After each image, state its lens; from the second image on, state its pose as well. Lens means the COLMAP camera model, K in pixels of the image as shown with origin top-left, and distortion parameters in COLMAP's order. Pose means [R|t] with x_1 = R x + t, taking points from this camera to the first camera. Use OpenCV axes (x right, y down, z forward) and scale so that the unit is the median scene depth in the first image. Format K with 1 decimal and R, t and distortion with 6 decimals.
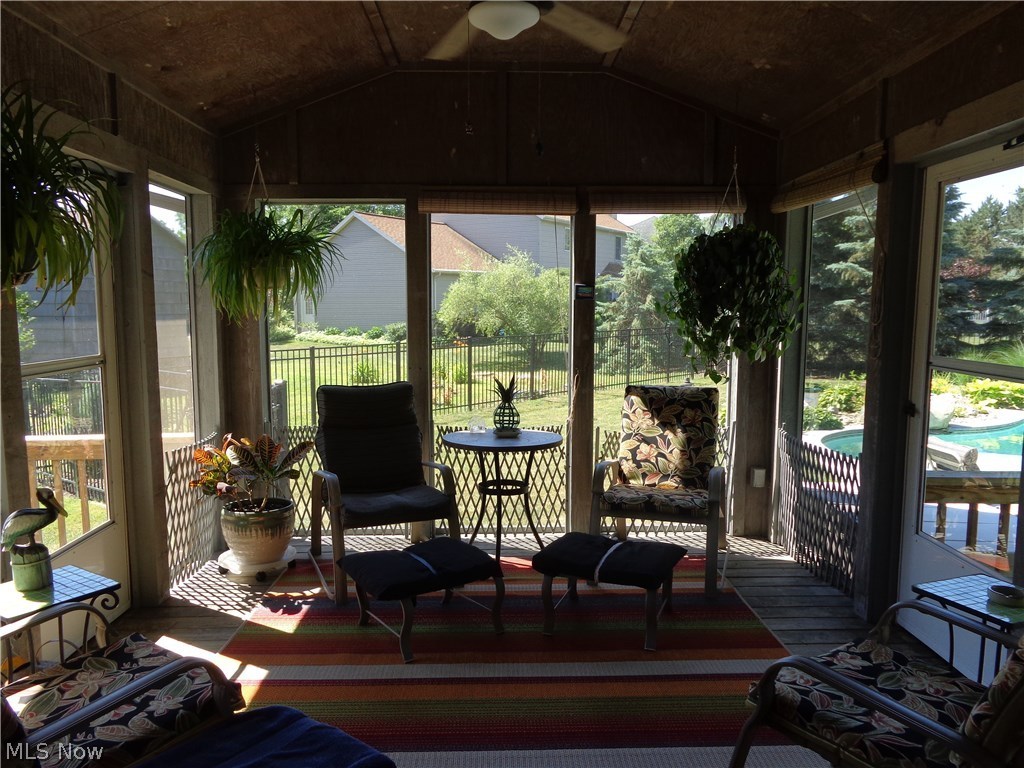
lens RADIAL K [[763.8, 0, 511.4], [0, 763.8, 386.1], [0, 0, 1]] dist [0.003802, -0.002276]
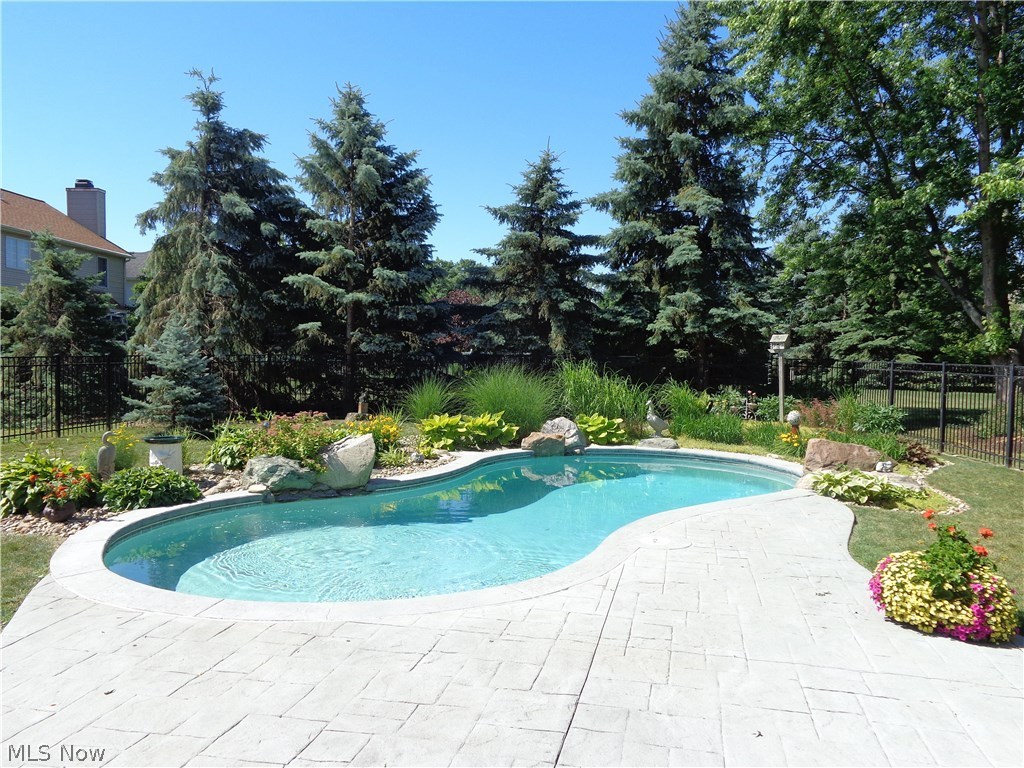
lens RADIAL K [[763.8, 0, 511.9], [0, 763.8, 384.6], [0, 0, 1]] dist [0.003802, -0.002276]
pose [[0.860515, -0.012915, 0.509261, 0.212012], [0.047940, 0.997295, -0.055715, 0.005824], [-0.507164, 0.072358, 0.858807, 0.215766]]
